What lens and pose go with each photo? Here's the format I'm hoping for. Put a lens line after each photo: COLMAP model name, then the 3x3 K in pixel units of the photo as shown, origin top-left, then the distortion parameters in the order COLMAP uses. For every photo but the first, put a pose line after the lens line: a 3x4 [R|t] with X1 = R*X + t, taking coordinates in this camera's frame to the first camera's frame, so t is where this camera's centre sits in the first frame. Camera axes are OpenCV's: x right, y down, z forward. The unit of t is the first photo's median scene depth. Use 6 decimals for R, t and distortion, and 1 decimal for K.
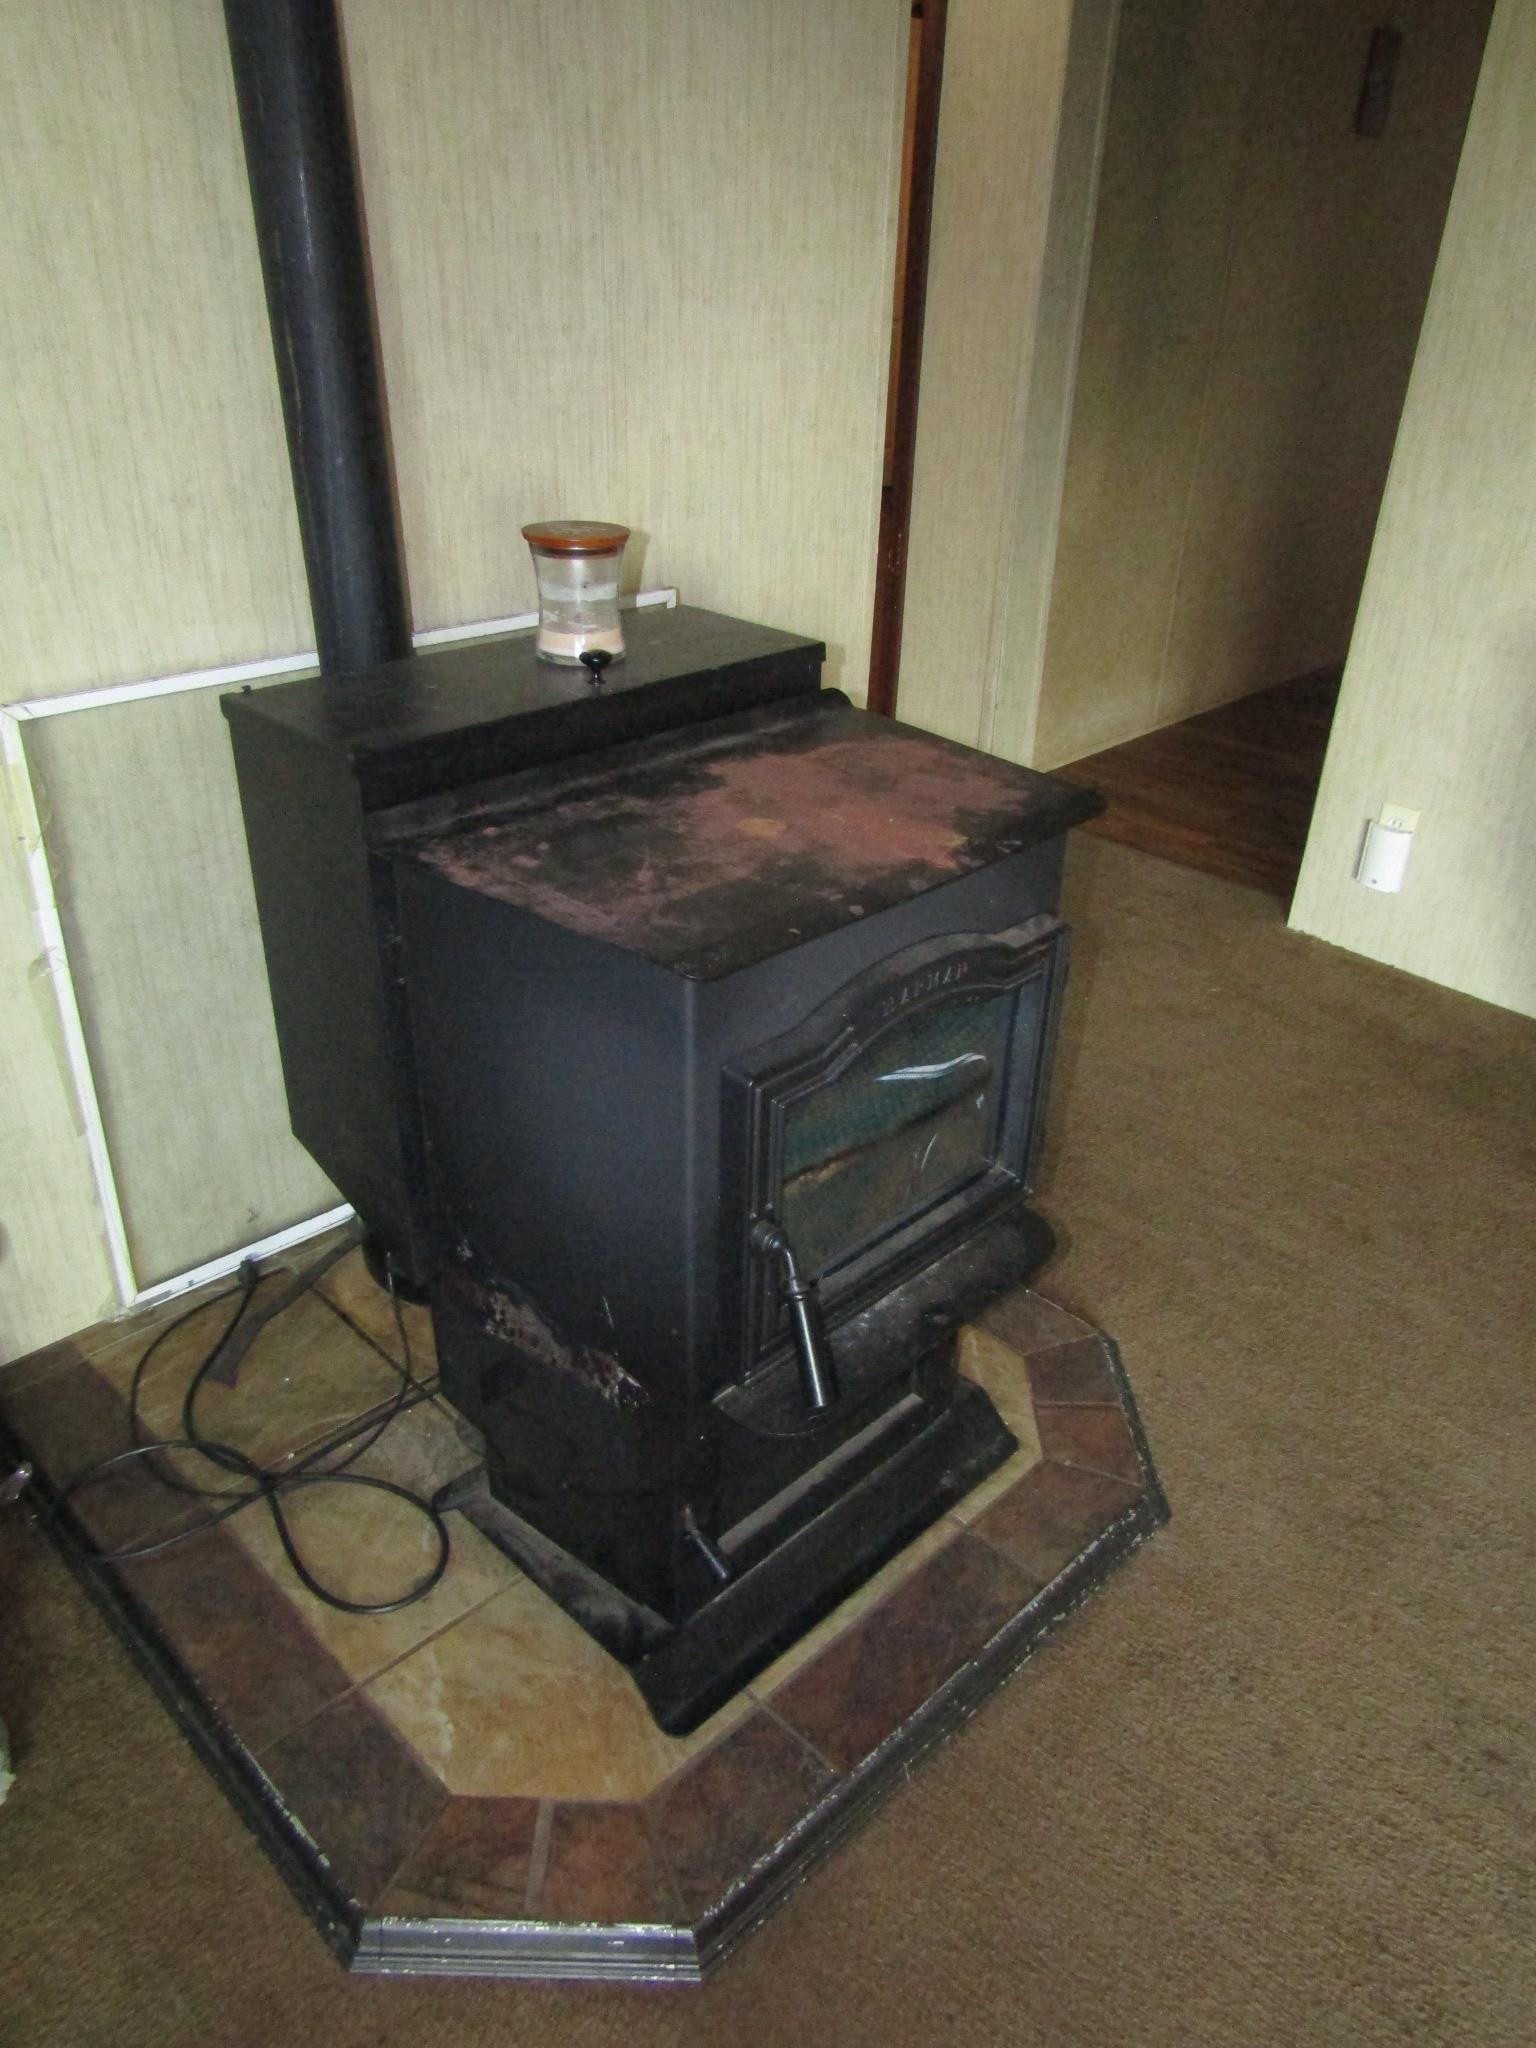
lens RADIAL K [[1451.1, 0, 771.8], [0, 1451.1, 1021.4], [0, 0, 1]] dist [-0.019423, 0.010438]
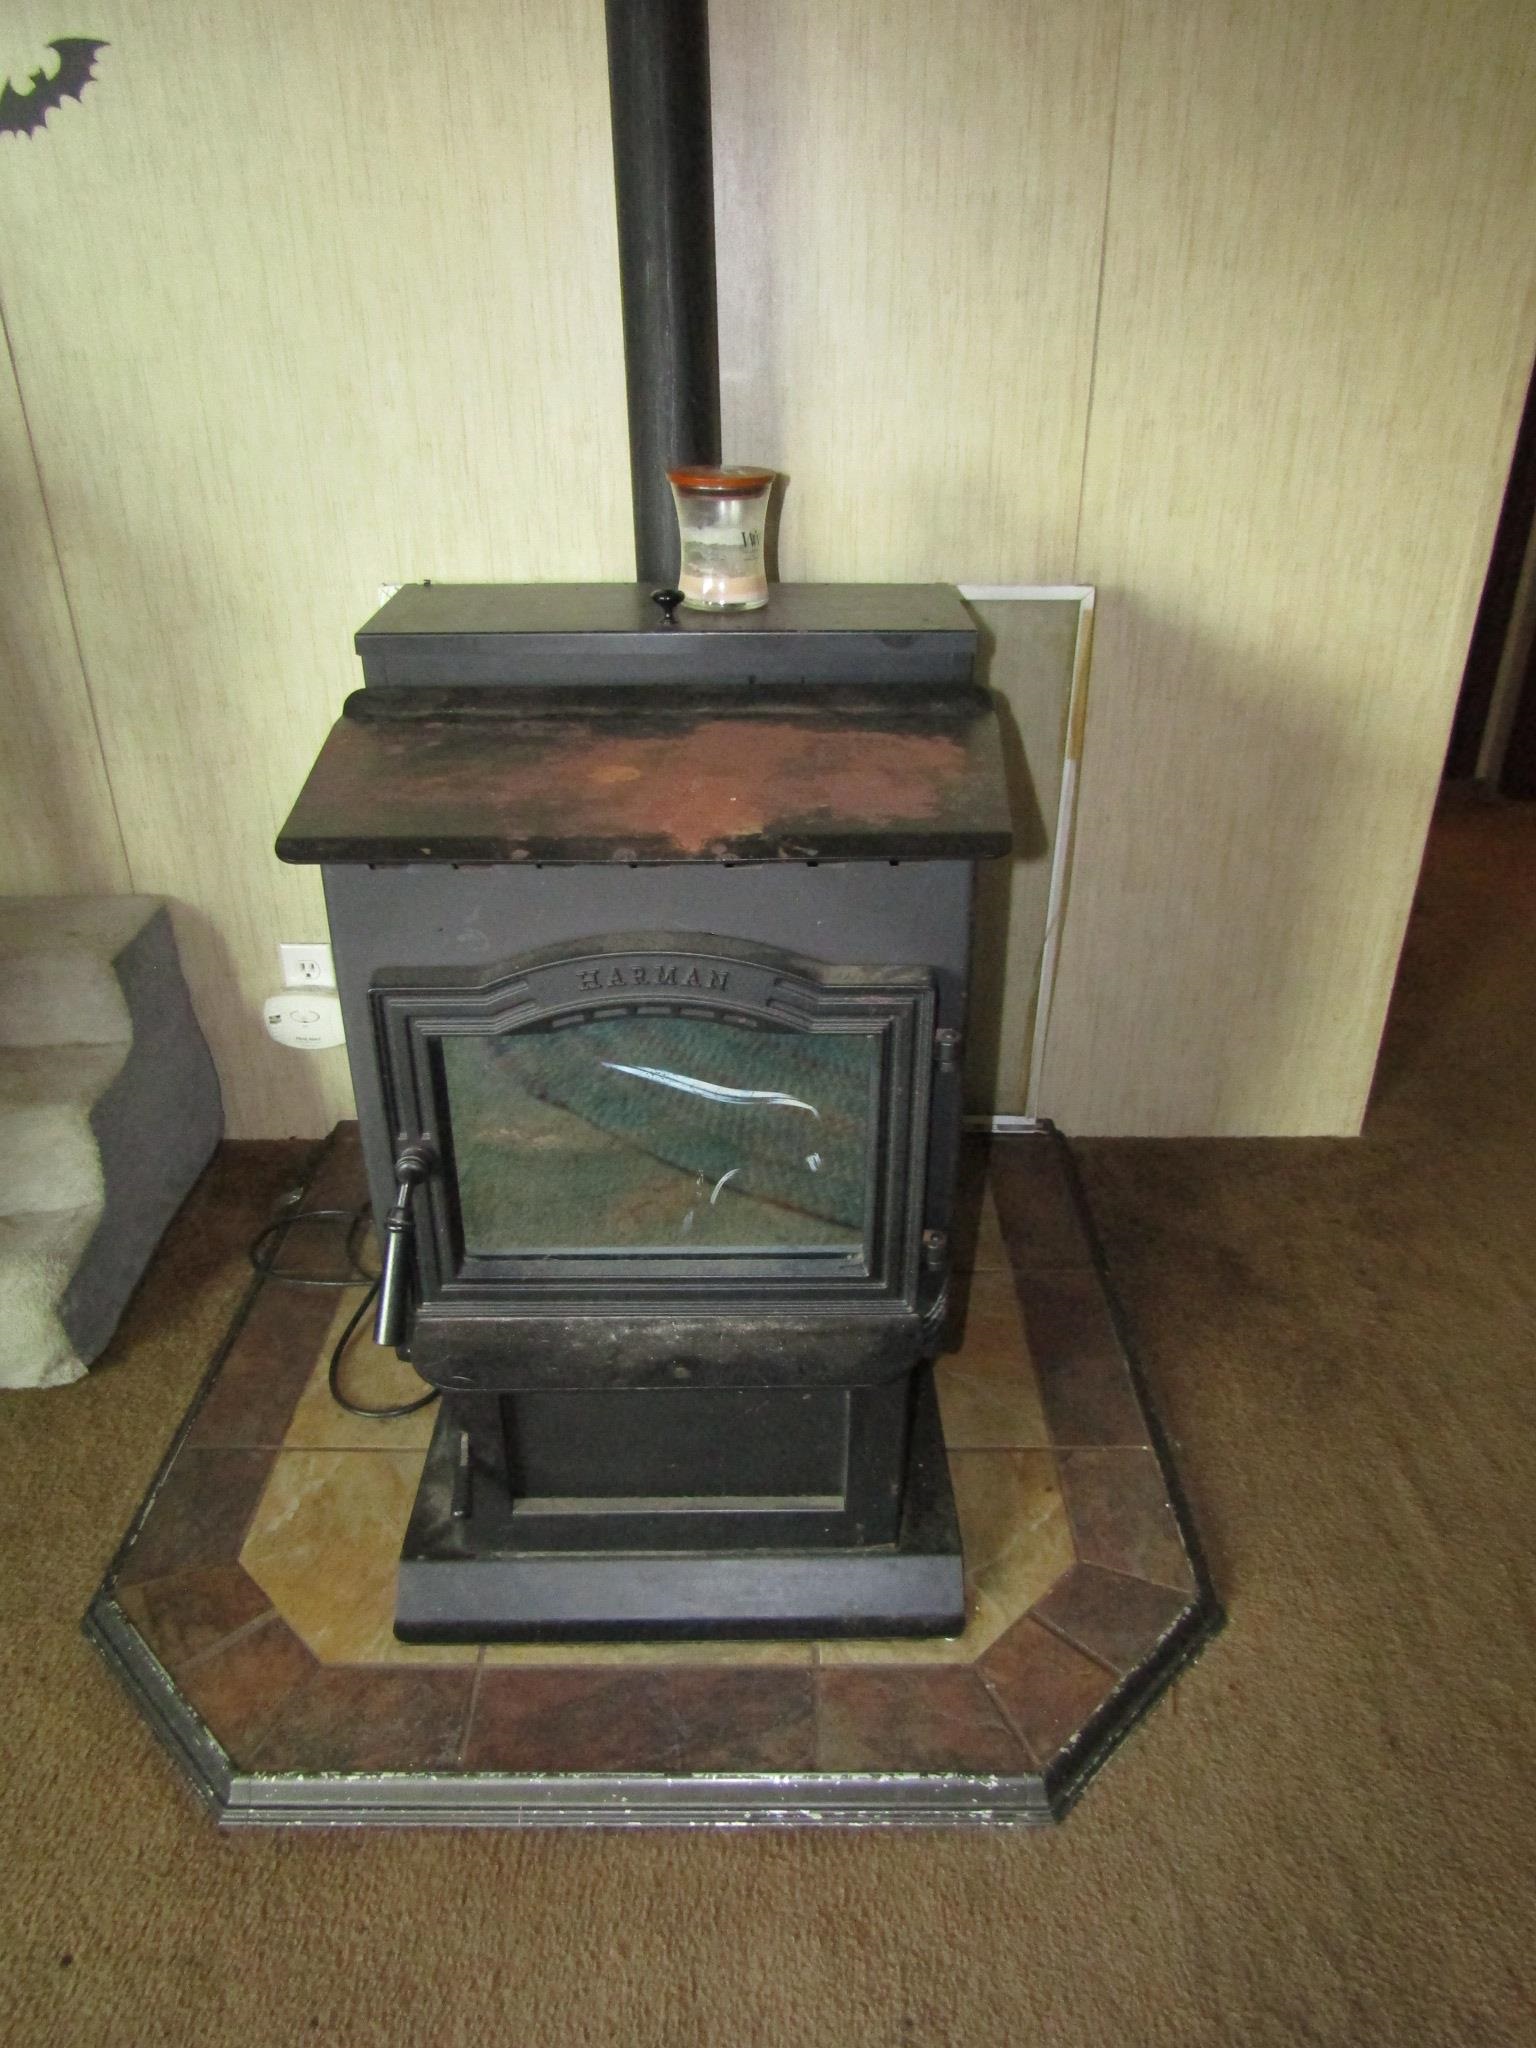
lens RADIAL K [[1451.1, 0, 769.2], [0, 1451.1, 1026.3], [0, 0, 1]] dist [-0.019423, 0.010438]
pose [[0.709653, 0.305292, -0.634972, 0.642359], [-0.322371, 0.942068, 0.092656, -0.089655], [0.626474, 0.138943, 0.766958, 0.330681]]
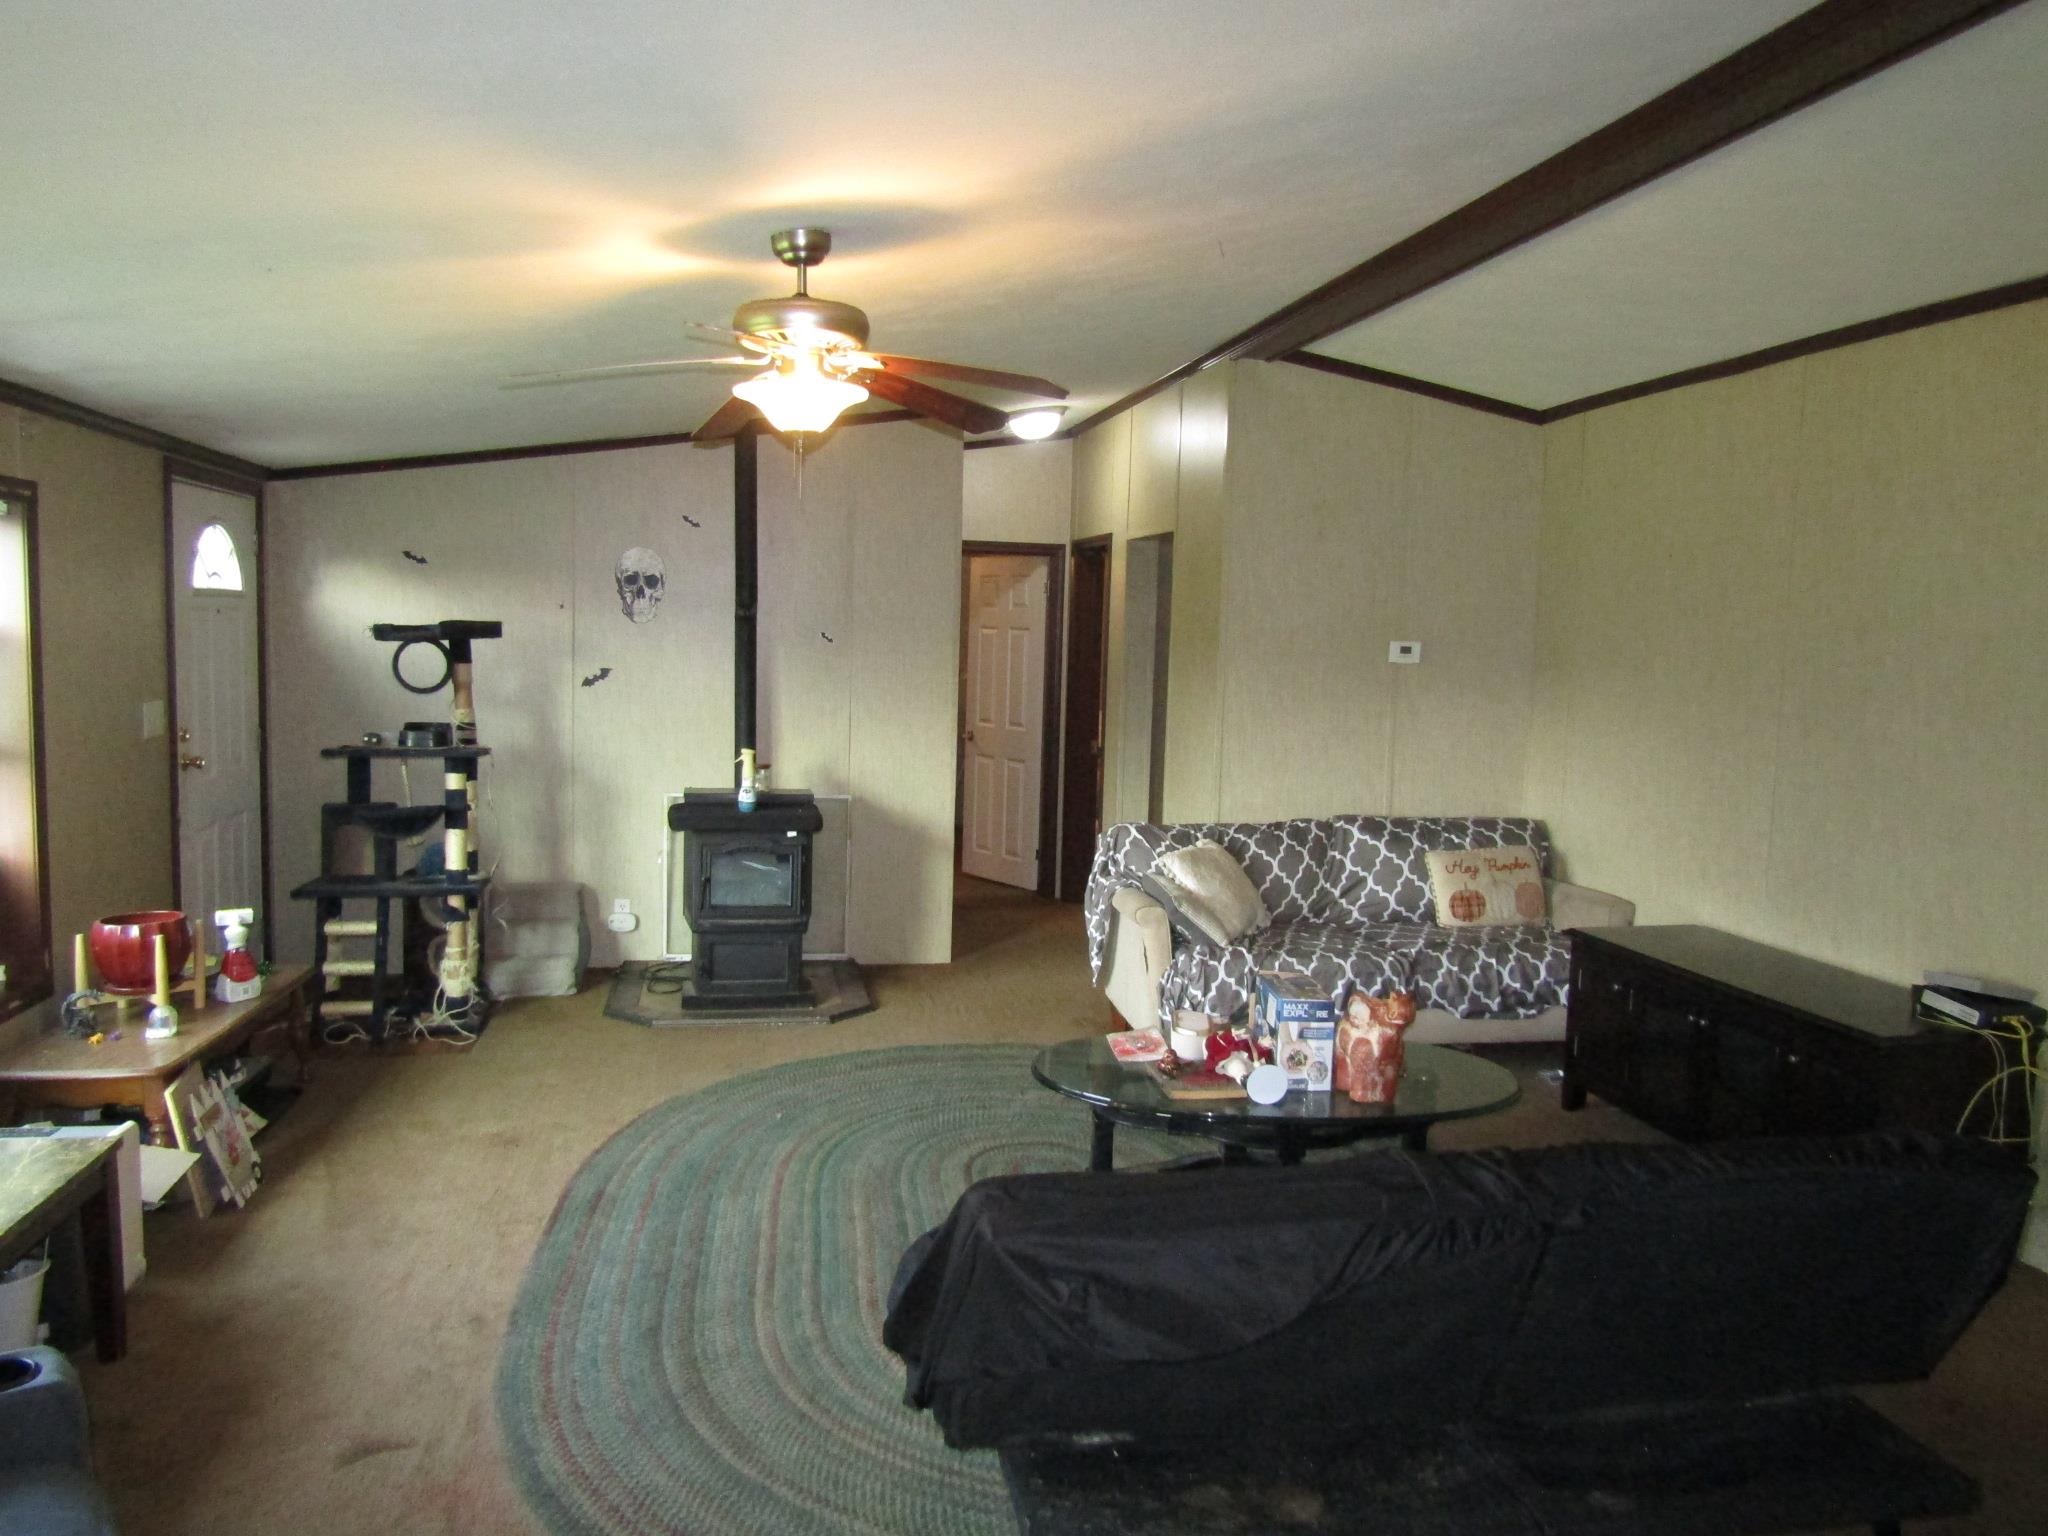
lens RADIAL K [[1451.1, 0, 1023.9], [0, 1451.1, 768.7], [0, 0, 1]] dist [-0.019423, 0.010438]
pose [[0.834720, 0.055729, -0.547847, 3.300607], [-0.277804, 0.901606, -0.331558, 1.047287], [0.475465, 0.428953, 0.768071, -2.320662]]
